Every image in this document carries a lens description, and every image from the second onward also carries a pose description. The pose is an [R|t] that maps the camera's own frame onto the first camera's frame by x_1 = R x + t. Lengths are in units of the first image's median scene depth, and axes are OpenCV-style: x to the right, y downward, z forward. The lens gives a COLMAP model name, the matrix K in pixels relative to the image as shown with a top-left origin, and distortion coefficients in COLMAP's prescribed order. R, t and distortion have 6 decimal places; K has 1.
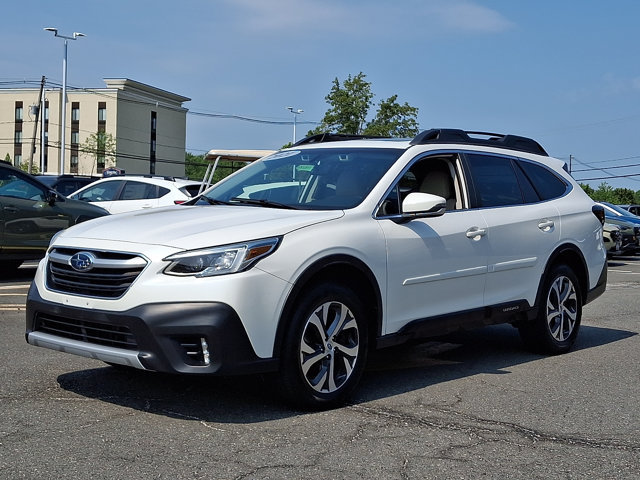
lens RADIAL K [[912.7, 0, 320.0], [0, 912.7, 240.0], [0, 0, 1]] dist [0.273492, -0.876821]
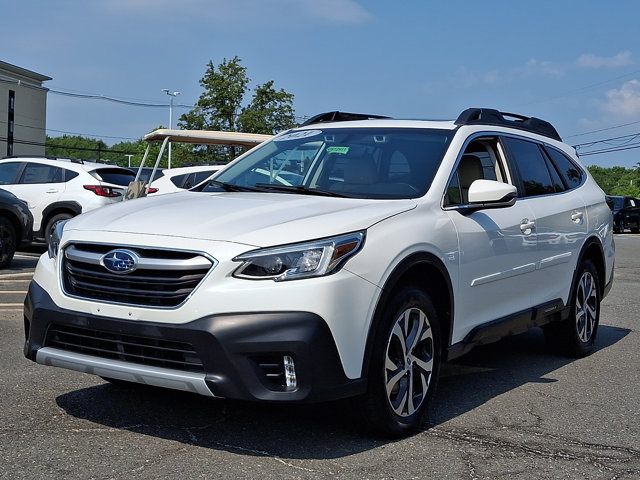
lens RADIAL K [[912.7, 0, 320.0], [0, 912.7, 240.0], [0, 0, 1]] dist [0.273492, -0.876821]
pose [[0.989414, 0.001984, 0.145107, -0.187995], [-0.004086, 0.999891, 0.014191, -0.006711], [-0.145063, -0.014633, 0.989314, 0.171477]]
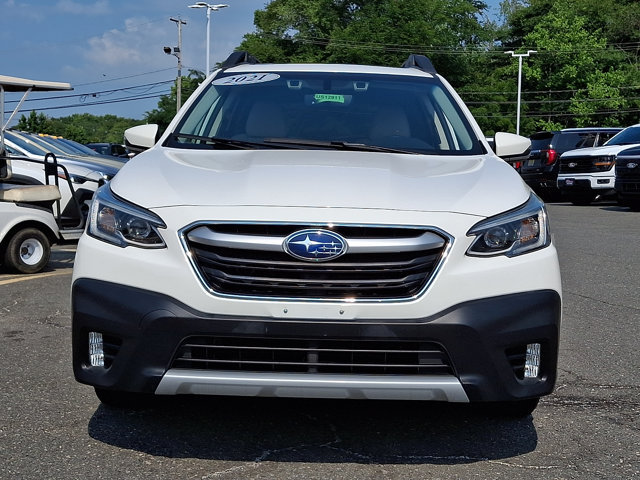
lens RADIAL K [[912.7, 0, 320.0], [0, 912.7, 240.0], [0, 0, 1]] dist [0.273492, -0.876821]
pose [[0.762743, -0.070633, 0.642833, -0.600115], [0.027455, 0.996658, 0.076934, -0.024655], [-0.646118, -0.041032, 0.762133, 0.501512]]
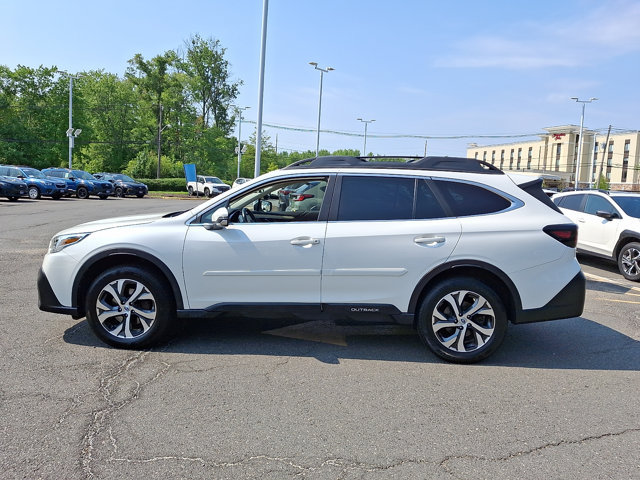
lens RADIAL K [[498.7, 0, 320.0], [0, 498.7, 240.0], [0, 0, 1]] dist [-0.003689, -0.001955]
pose [[0.628472, 0.079767, -0.773731, 0.809404], [-0.050302, 0.996814, 0.061907, -0.060682], [0.776204, 0.000014, 0.630482, 0.710895]]
